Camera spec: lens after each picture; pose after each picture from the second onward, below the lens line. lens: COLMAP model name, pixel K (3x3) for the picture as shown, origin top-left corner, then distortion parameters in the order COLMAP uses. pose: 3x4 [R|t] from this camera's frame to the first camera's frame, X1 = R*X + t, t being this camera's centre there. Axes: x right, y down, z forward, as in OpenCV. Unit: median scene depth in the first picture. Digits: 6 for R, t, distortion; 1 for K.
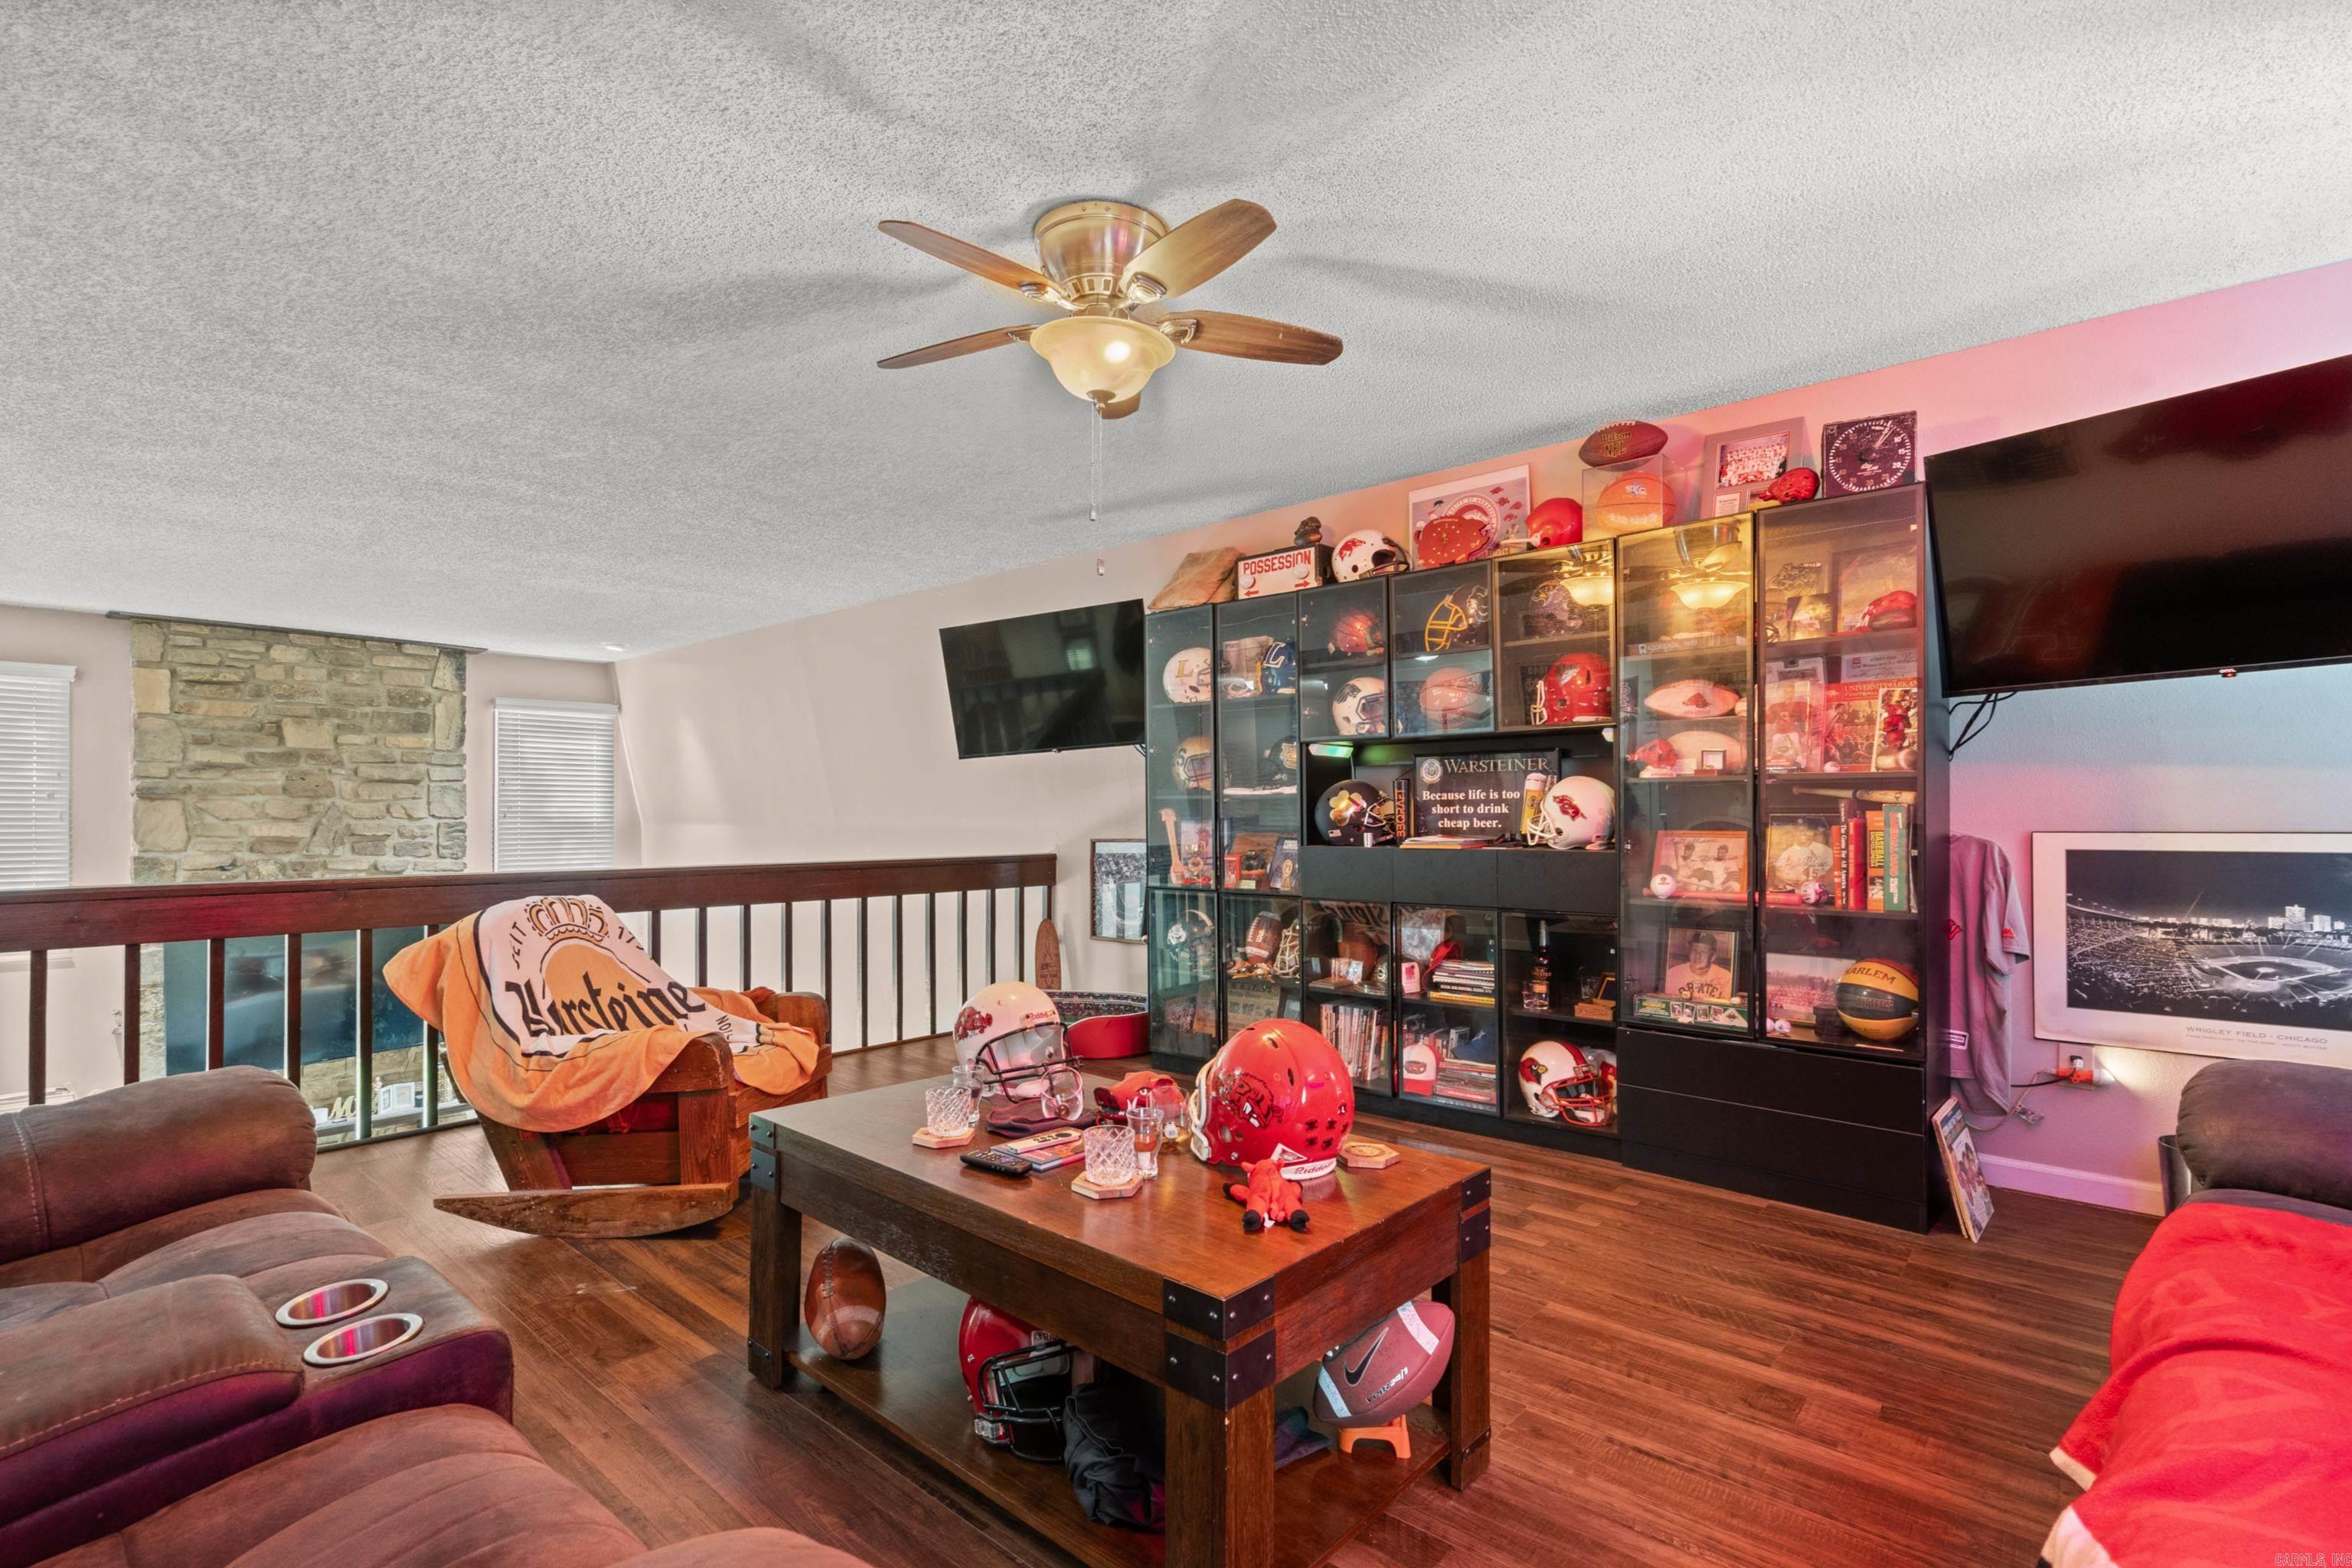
lens RADIAL K [[1079.1, 0, 1159.0], [0, 1079.1, 818.6], [0, 0, 1]] dist [0.000526, -0.000013]
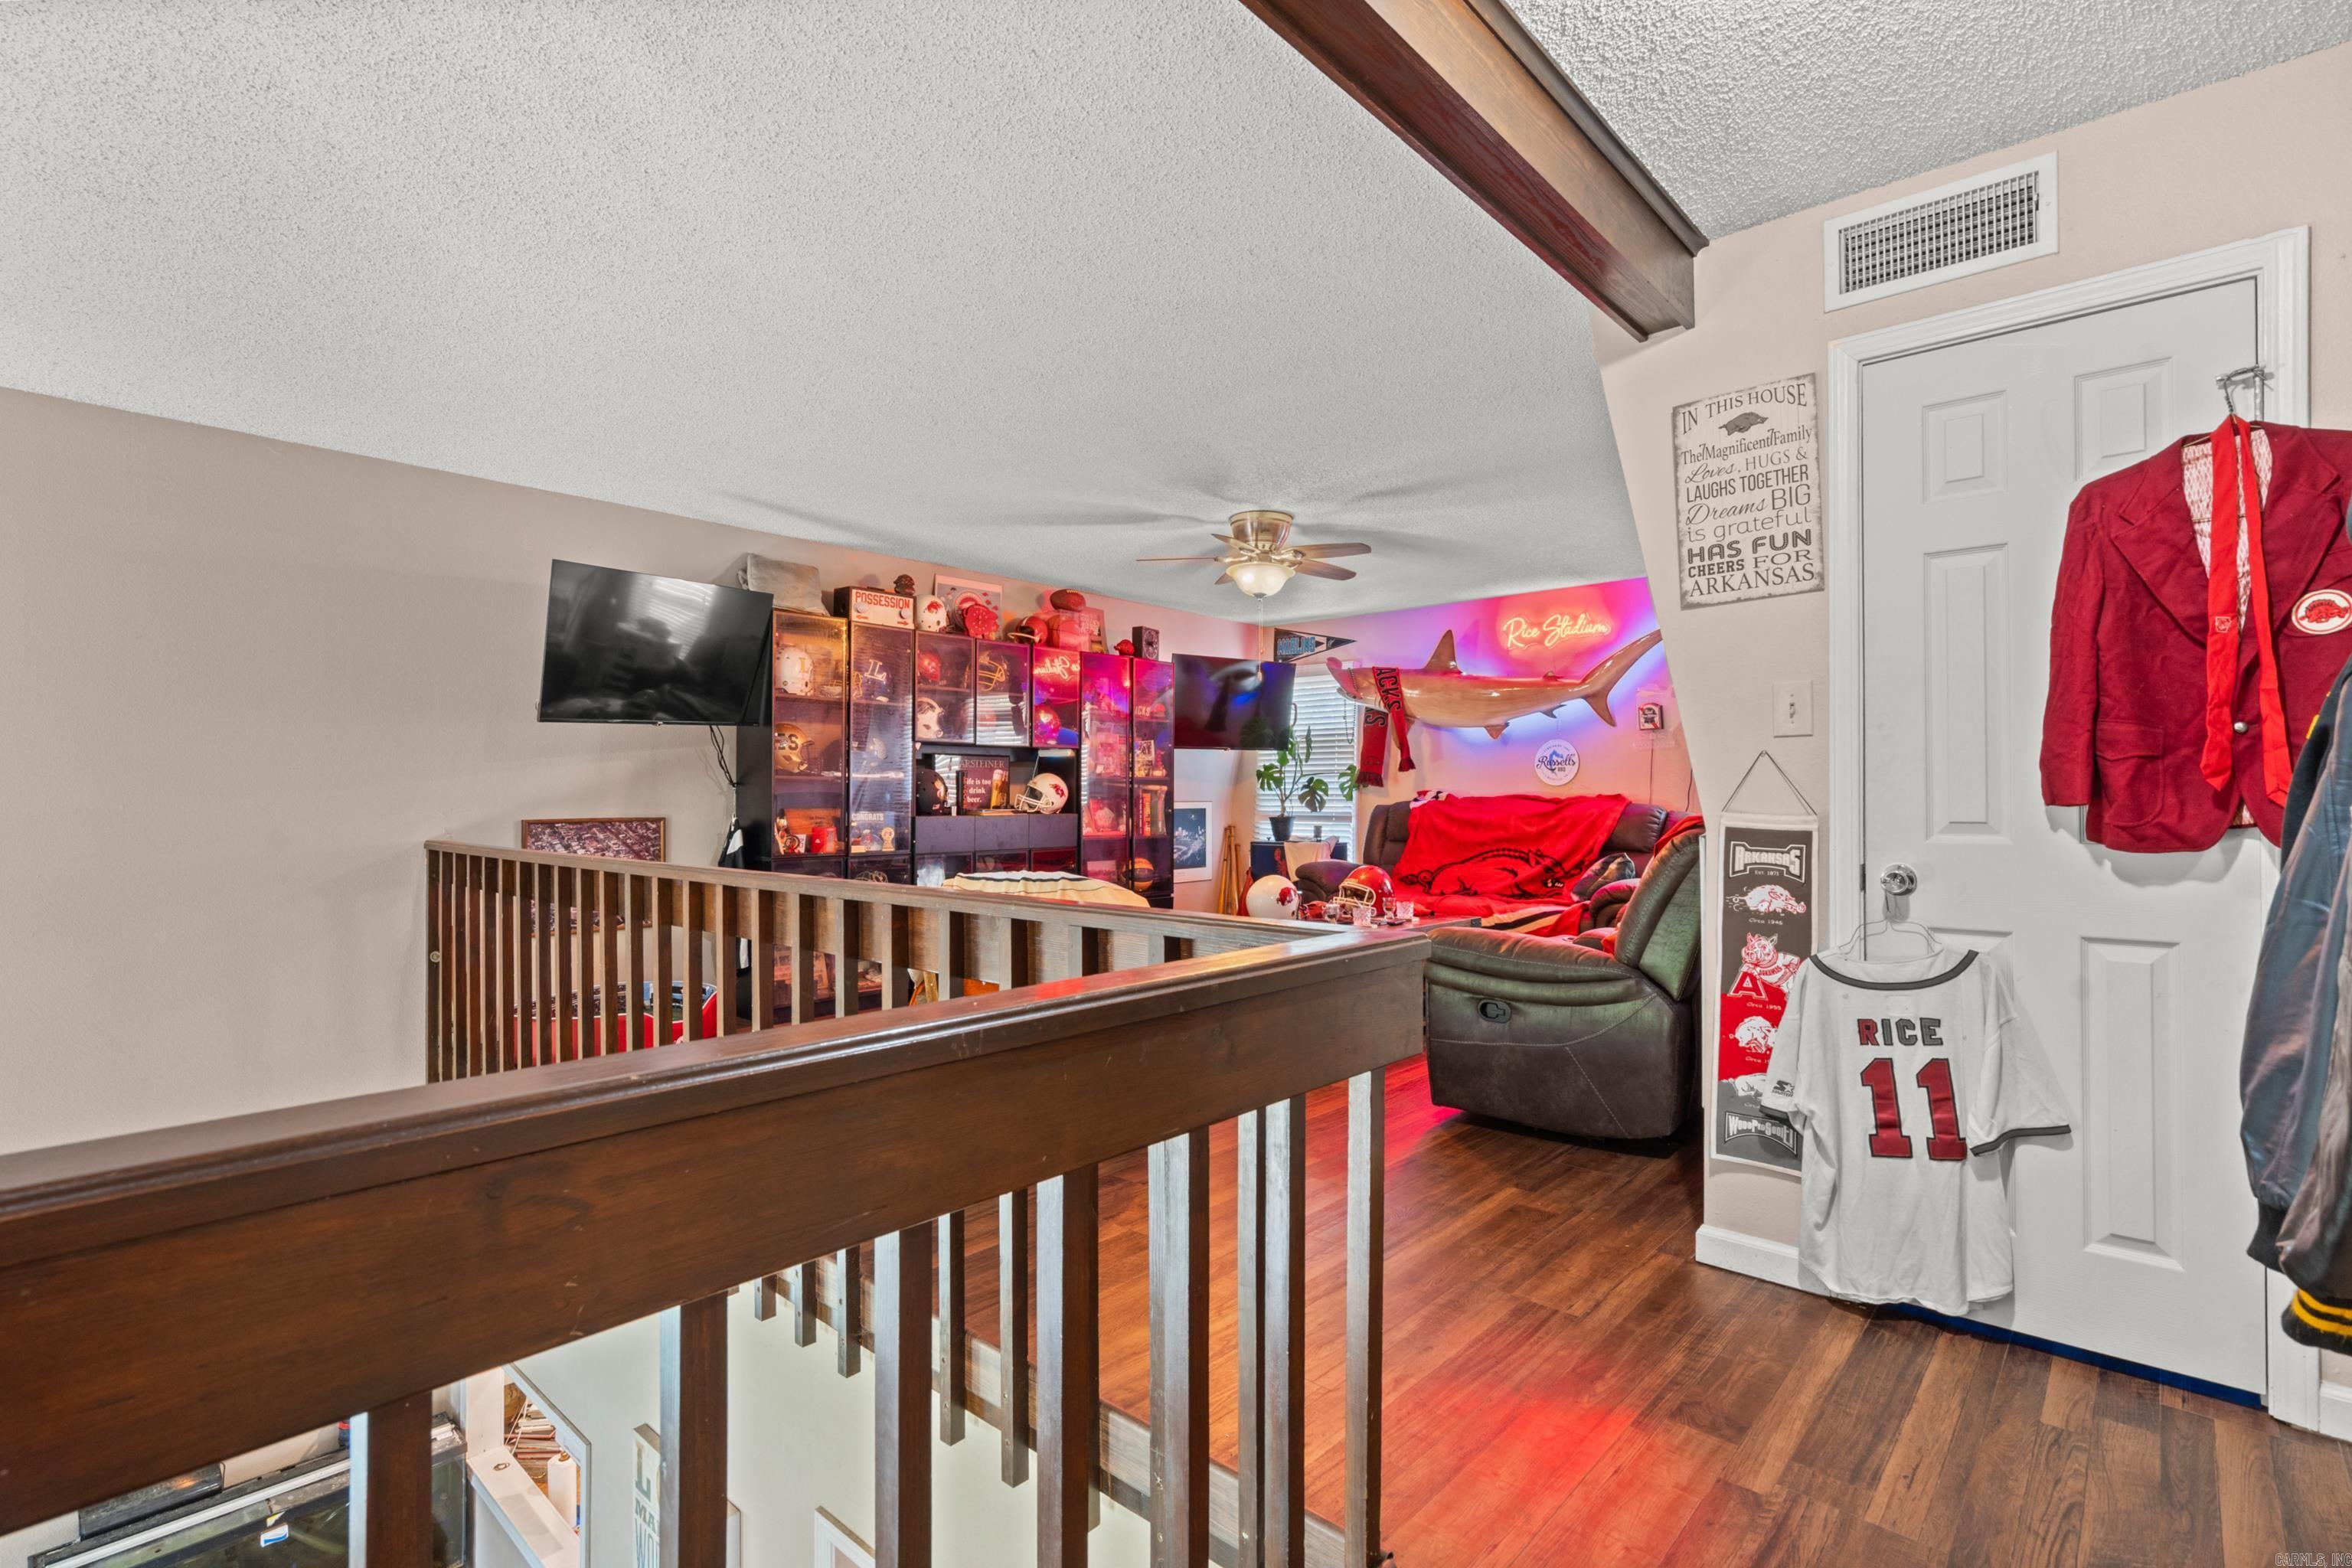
lens RADIAL K [[1079.1, 0, 1183.1], [0, 1079.1, 800.8], [0, 0, 1]] dist [0.000526, -0.000013]
pose [[0.010169, -0.002365, 0.999945, -1.324170], [0.000513, 0.999997, 0.002360, 0.002600], [-0.999948, 0.000489, 0.010170, 0.693971]]
